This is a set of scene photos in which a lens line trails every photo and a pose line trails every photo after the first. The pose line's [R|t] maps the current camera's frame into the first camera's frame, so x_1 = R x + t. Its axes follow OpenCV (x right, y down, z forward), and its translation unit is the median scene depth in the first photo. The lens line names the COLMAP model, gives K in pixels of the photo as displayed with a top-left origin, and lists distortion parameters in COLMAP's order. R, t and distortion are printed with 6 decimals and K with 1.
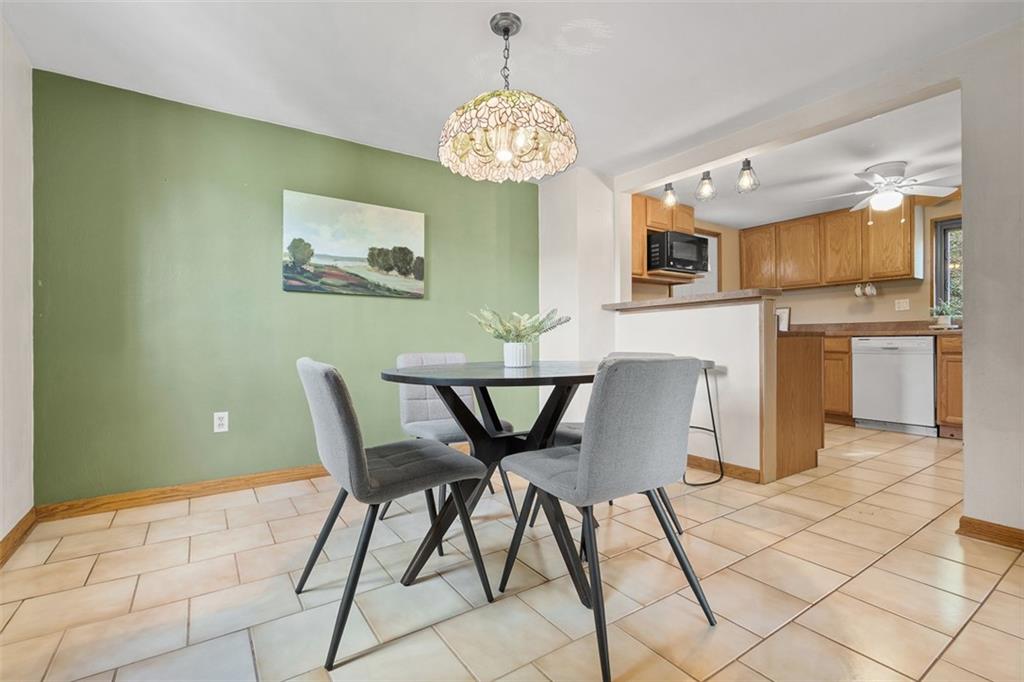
lens RADIAL K [[468.4, 0, 515.3], [0, 468.4, 343.0], [0, 0, 1]] dist [0.001944, 0.000673]
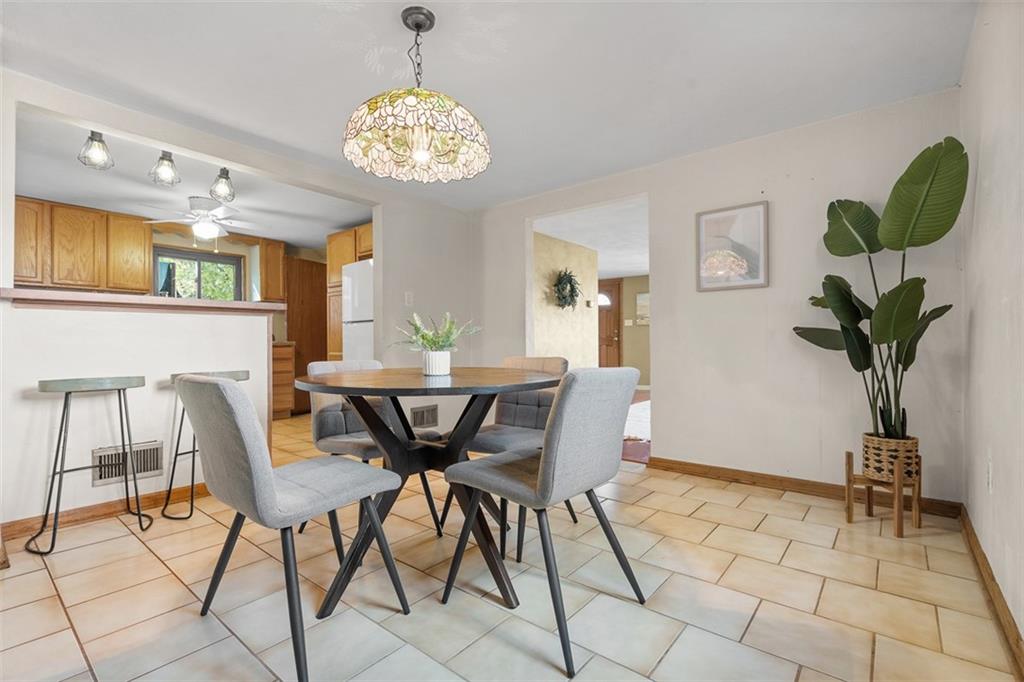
lens RADIAL K [[461.0, 0, 517.6], [0, 461.0, 337.5], [0, 0, 1]] dist [-0.000665, 0.000869]
pose [[-0.279489, 0.022057, 0.959895, -0.420611], [0.013785, 0.999725, -0.018958, -0.003710], [-0.960050, 0.007934, -0.279716, 0.466893]]
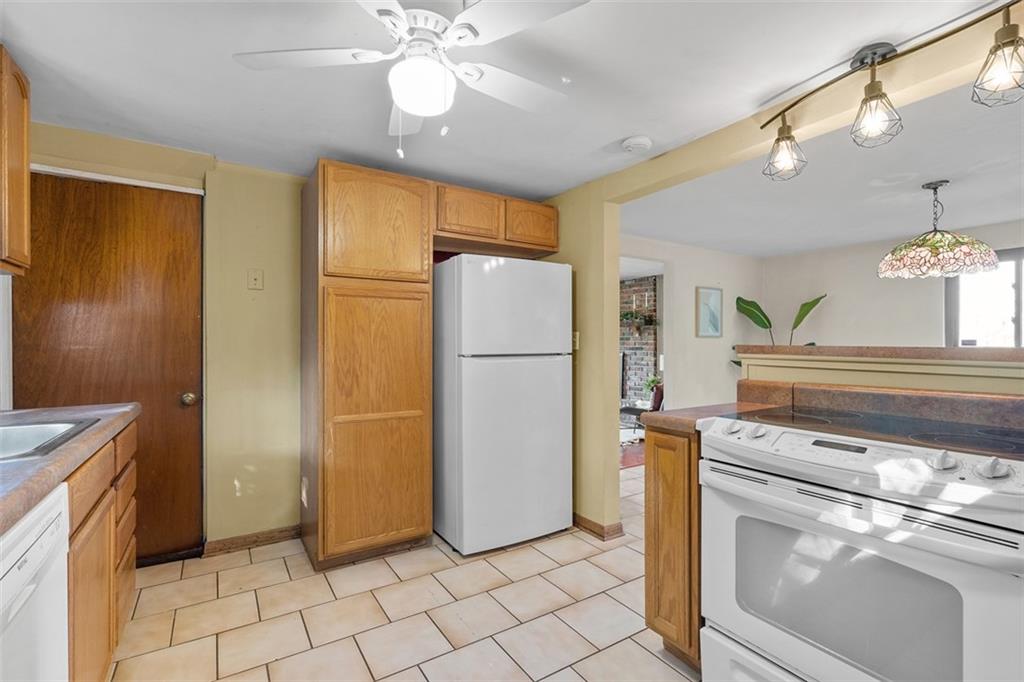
lens RADIAL K [[468.4, 0, 515.3], [0, 468.4, 343.0], [0, 0, 1]] dist [0.001944, 0.000673]
pose [[-0.999577, 0.007284, 0.028161, 0.569346], [0.007388, 0.999966, 0.003589, -0.078558], [-0.028134, 0.003796, -0.999597, 1.112717]]
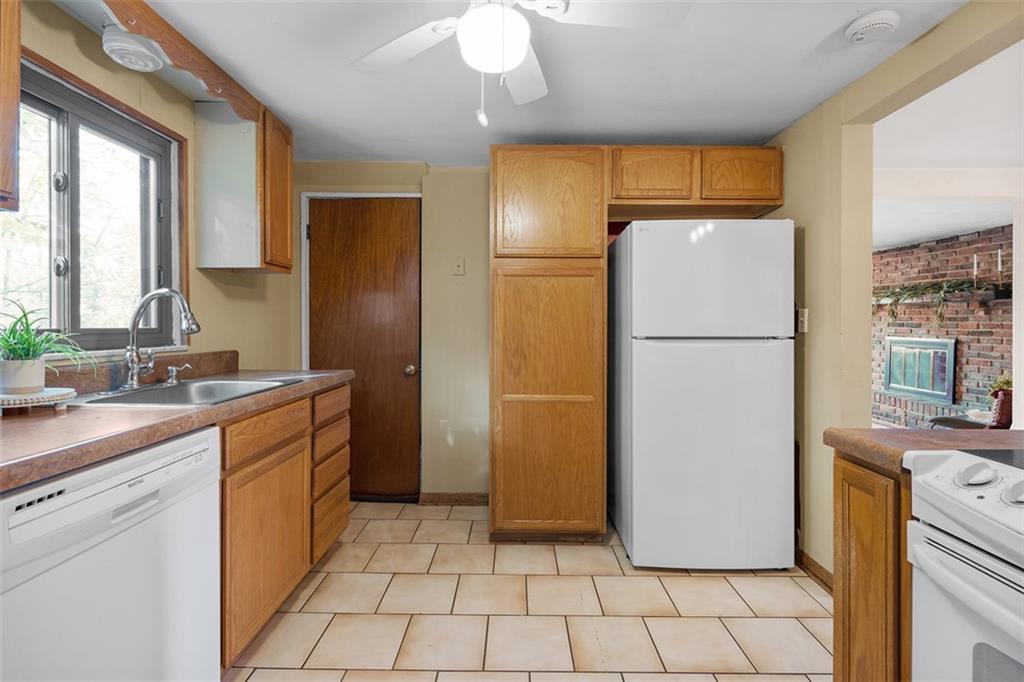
lens RADIAL K [[470.7, 0, 513.5], [0, 470.7, 325.2], [0, 0, 1]] dist [0.000418, 0.001071]
pose [[-0.821095, 0.003883, 0.570778, 0.468715], [0.005117, 0.999987, 0.000559, -0.075710], [-0.570768, 0.003380, -0.821104, 1.029774]]
